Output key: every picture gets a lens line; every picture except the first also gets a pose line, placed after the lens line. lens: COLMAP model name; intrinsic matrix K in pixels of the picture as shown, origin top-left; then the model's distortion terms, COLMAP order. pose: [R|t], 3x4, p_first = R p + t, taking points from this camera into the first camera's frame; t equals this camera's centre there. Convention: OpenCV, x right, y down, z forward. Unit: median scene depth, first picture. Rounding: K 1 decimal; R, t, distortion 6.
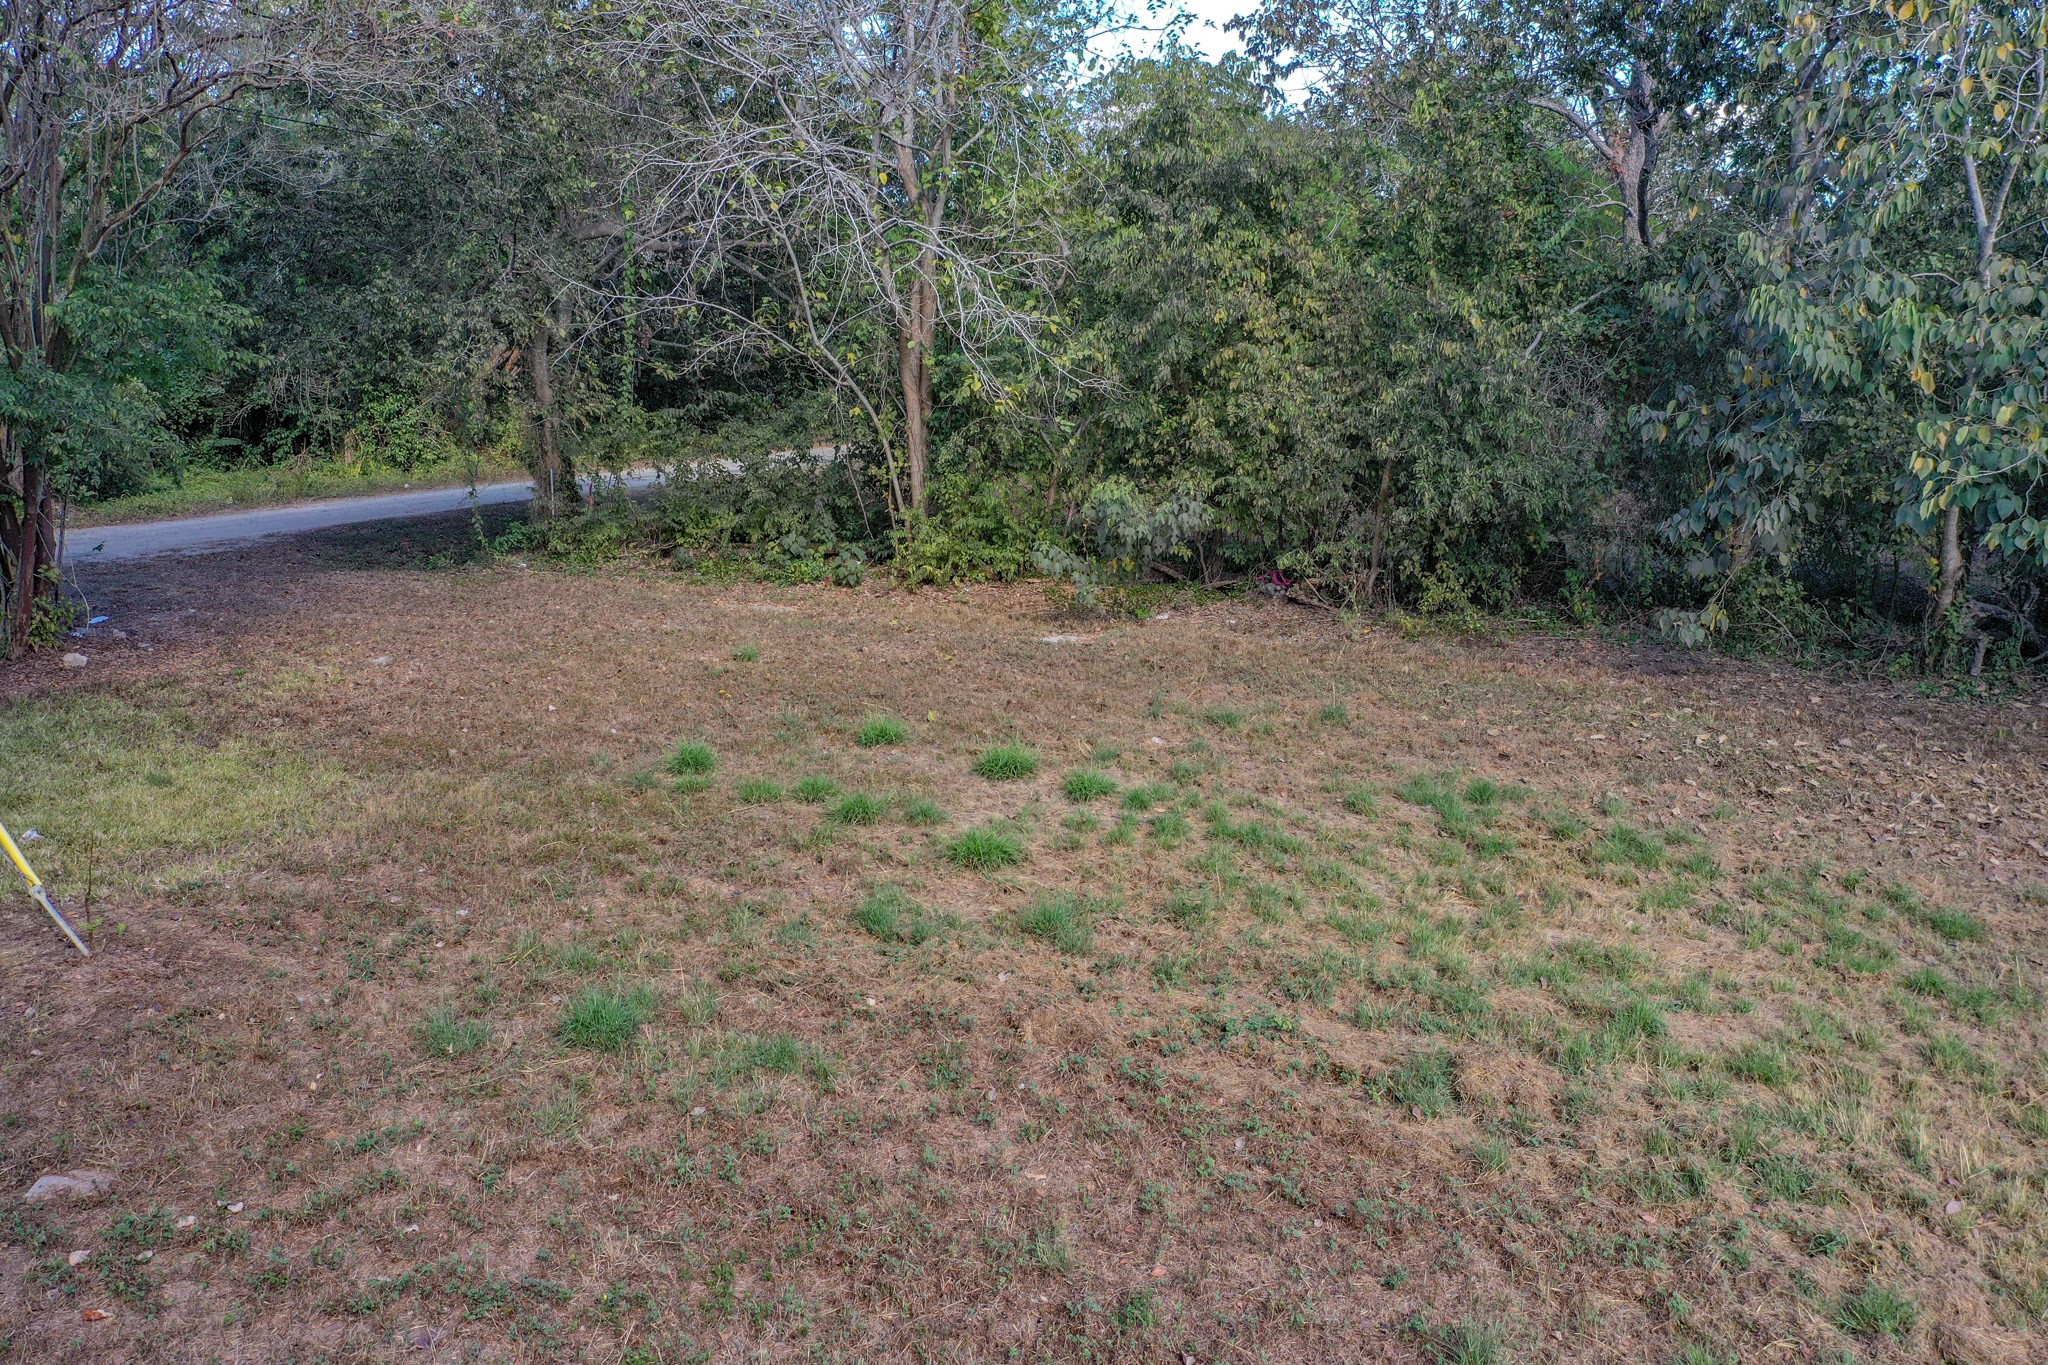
lens RADIAL K [[1595.1, 0, 1017.5], [0, 1595.1, 684.4], [0, 0, 1]] dist [-0.022530, 0.000006]
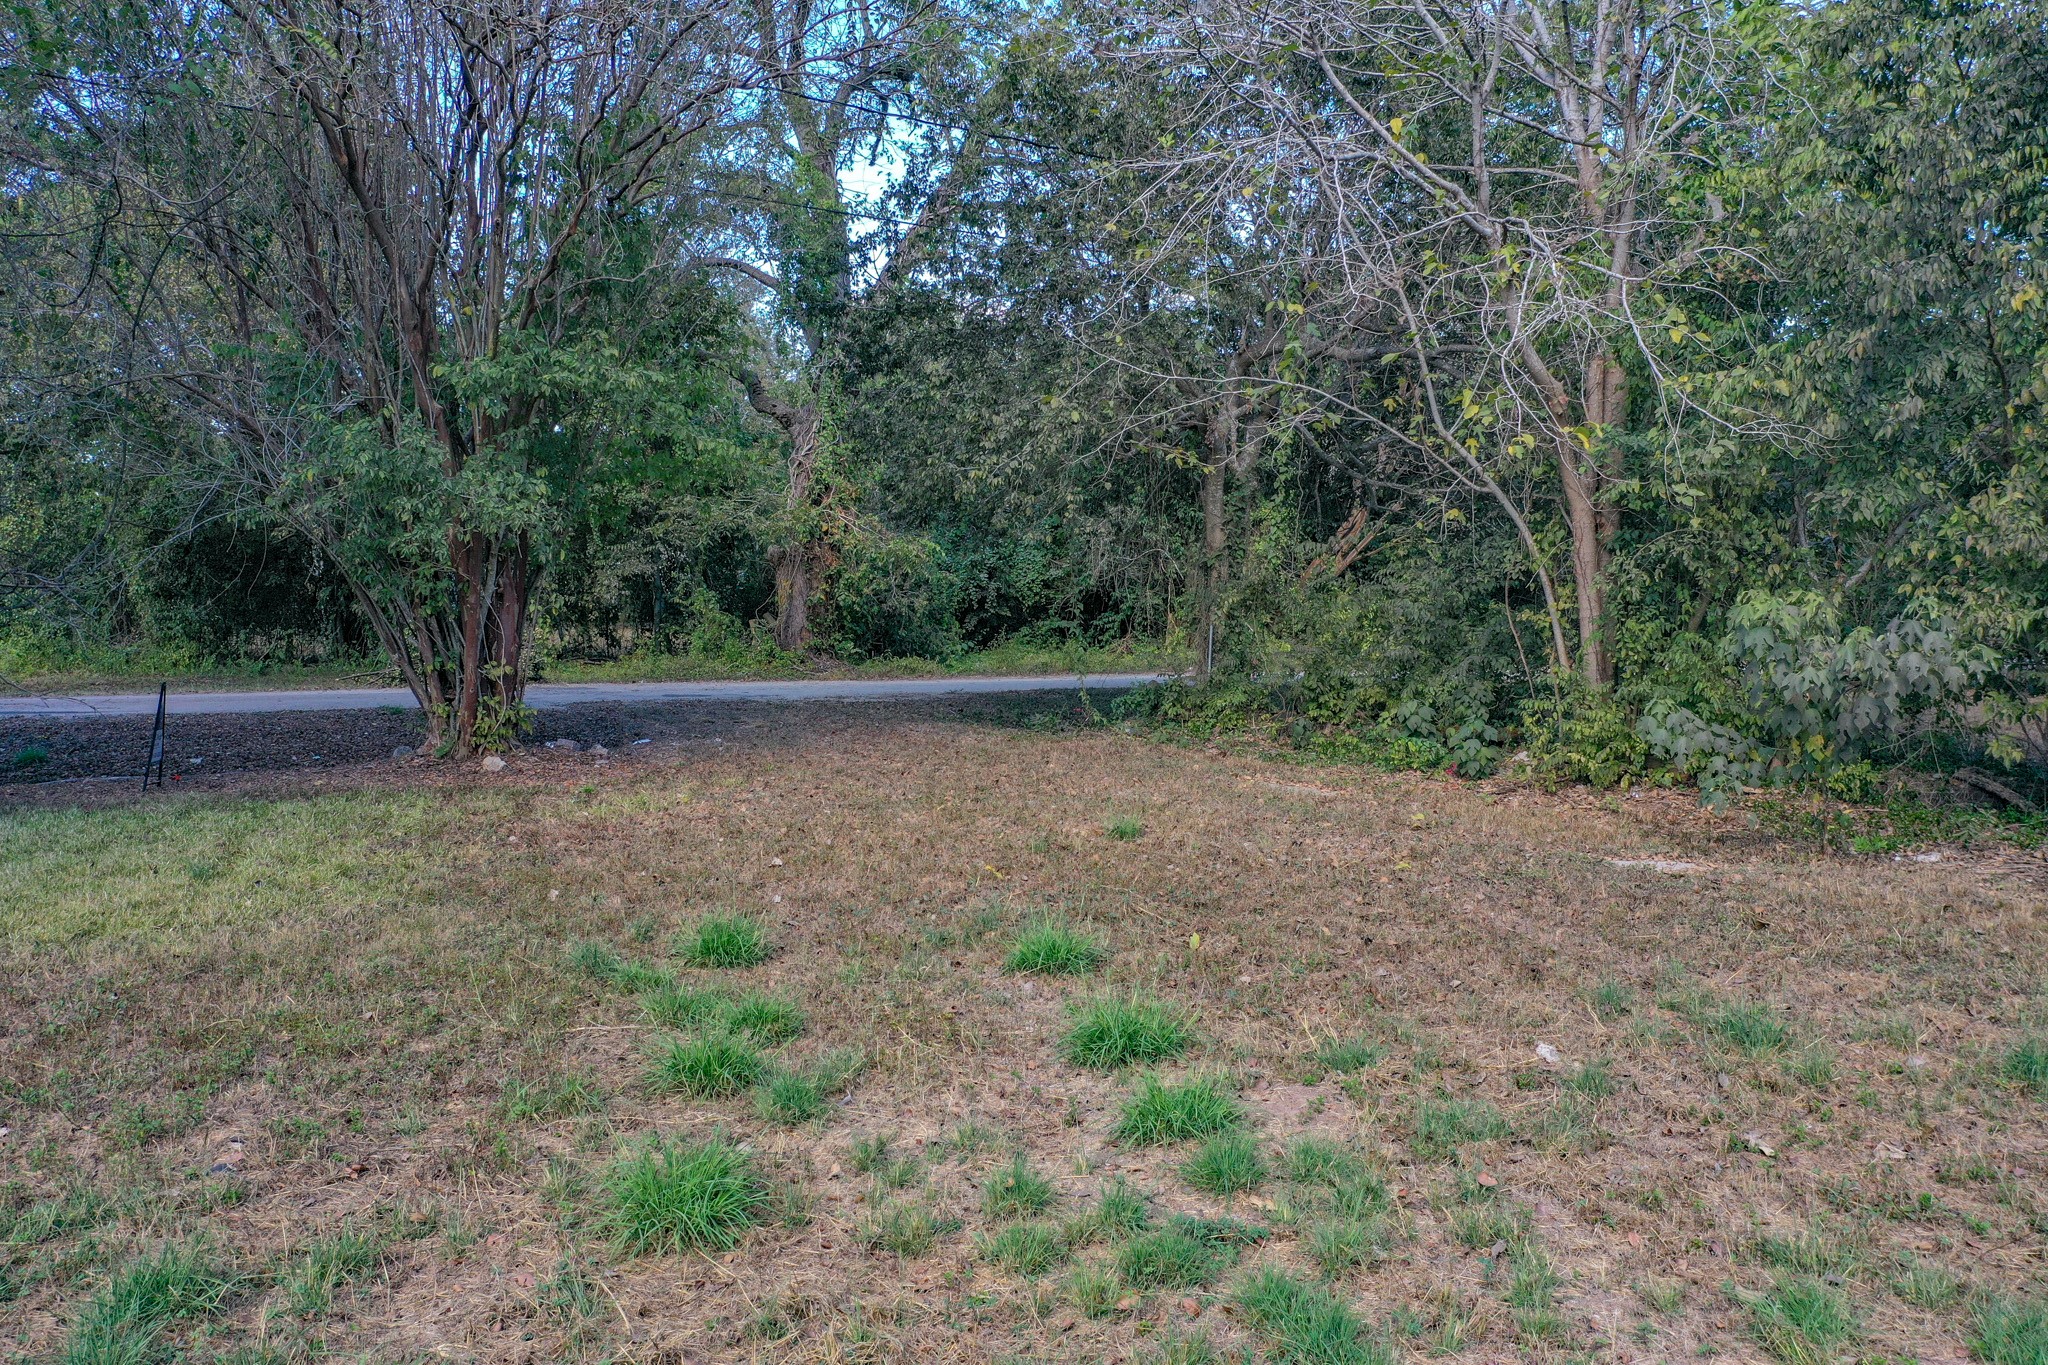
lens RADIAL K [[1595.1, 0, 1023.6], [0, 1595.1, 672.2], [0, 0, 1]] dist [-0.022530, 0.000006]
pose [[0.802286, 0.035664, -0.595873, 0.182317], [-0.132181, 0.984048, -0.119072, 0.001258], [0.582121, 0.174293, 0.794202, 0.409767]]
